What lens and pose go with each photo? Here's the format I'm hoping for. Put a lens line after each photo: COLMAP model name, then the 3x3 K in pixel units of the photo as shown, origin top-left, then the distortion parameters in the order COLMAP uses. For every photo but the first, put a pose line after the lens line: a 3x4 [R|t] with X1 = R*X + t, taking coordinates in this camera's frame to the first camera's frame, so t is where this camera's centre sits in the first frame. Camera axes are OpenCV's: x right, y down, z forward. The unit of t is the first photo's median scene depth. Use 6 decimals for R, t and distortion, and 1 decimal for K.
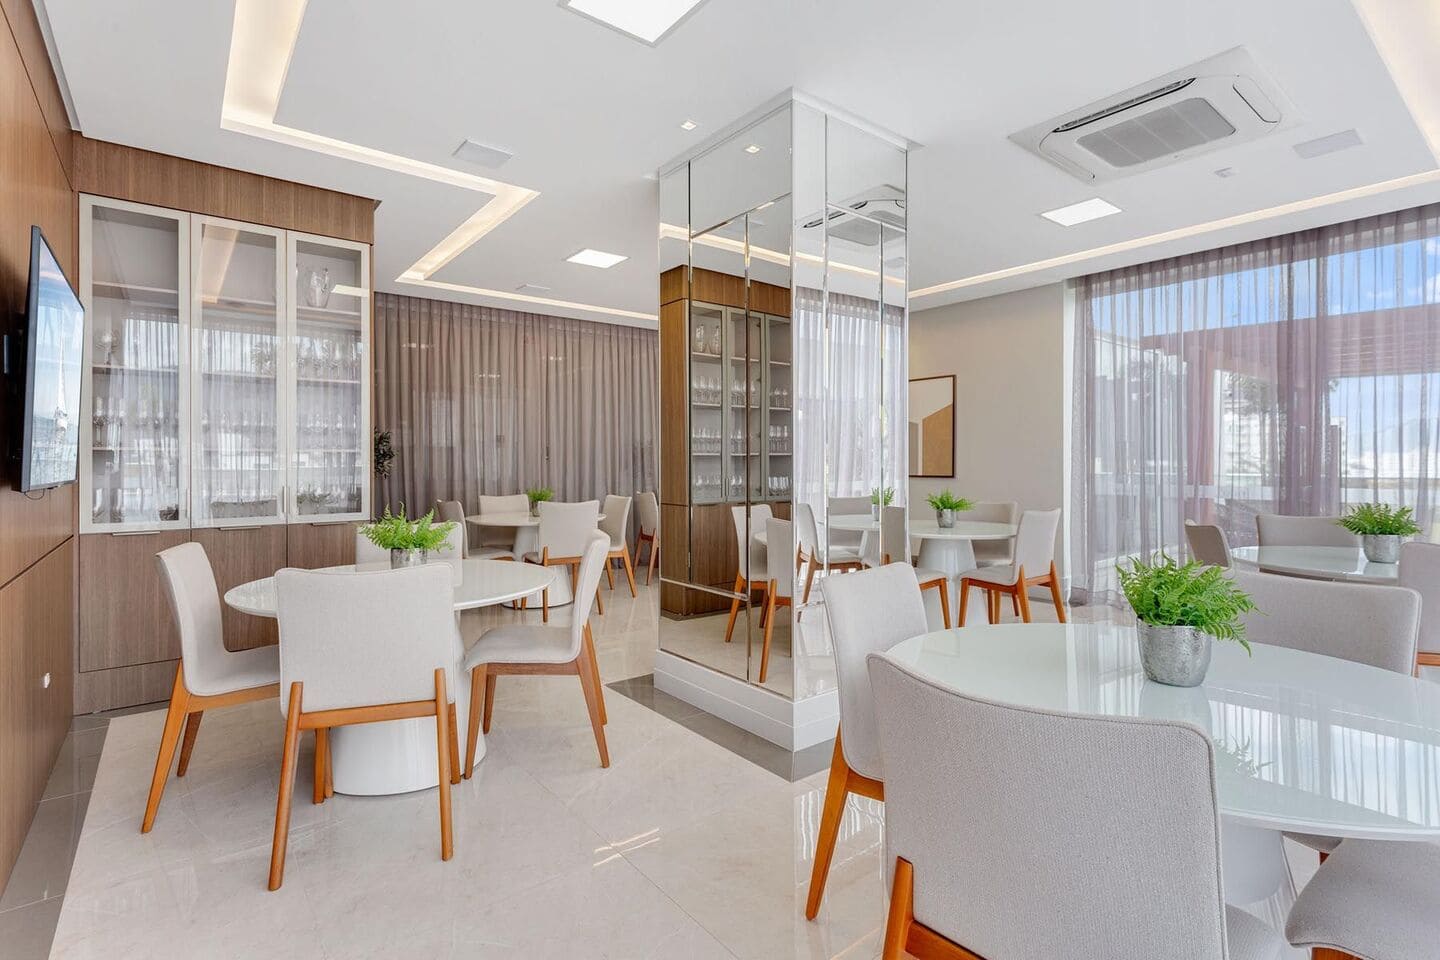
lens RADIAL K [[692.0, 0, 720.0], [0, 692.0, 480.0], [0, 0, 1]] dist [0.001304, 0.000268]
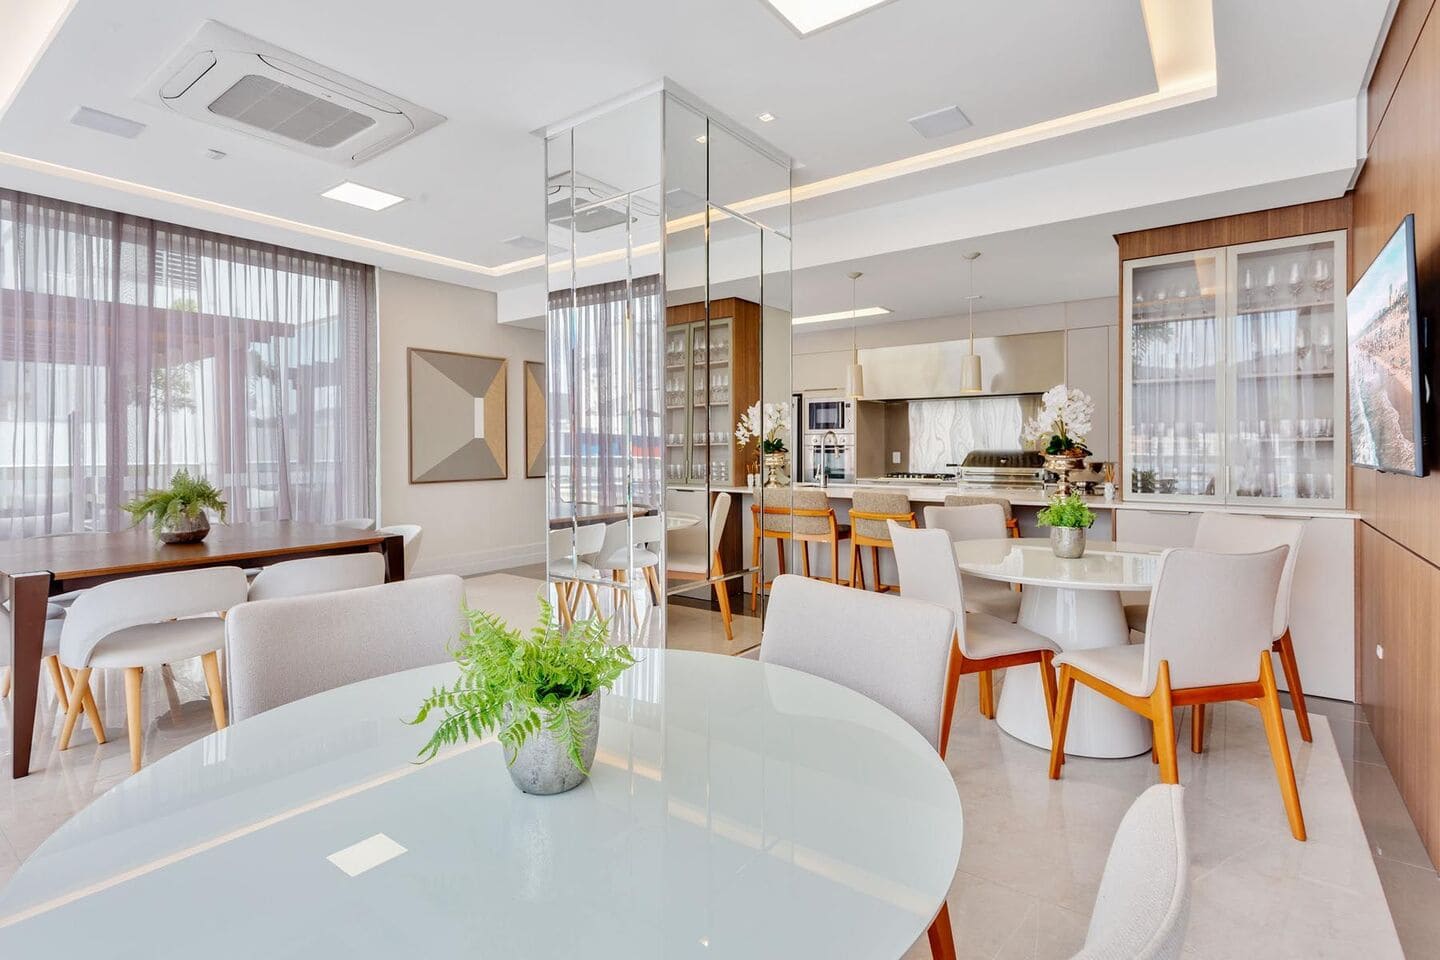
lens RADIAL K [[692.0, 0, 720.0], [0, 692.0, 480.0], [0, 0, 1]] dist [0.001304, 0.000268]
pose [[-0.257690, -0.045182, 0.965171, -0.516608], [0.023669, 0.998311, 0.053053, -0.020420], [-0.965938, 0.036515, -0.256185, 0.678075]]
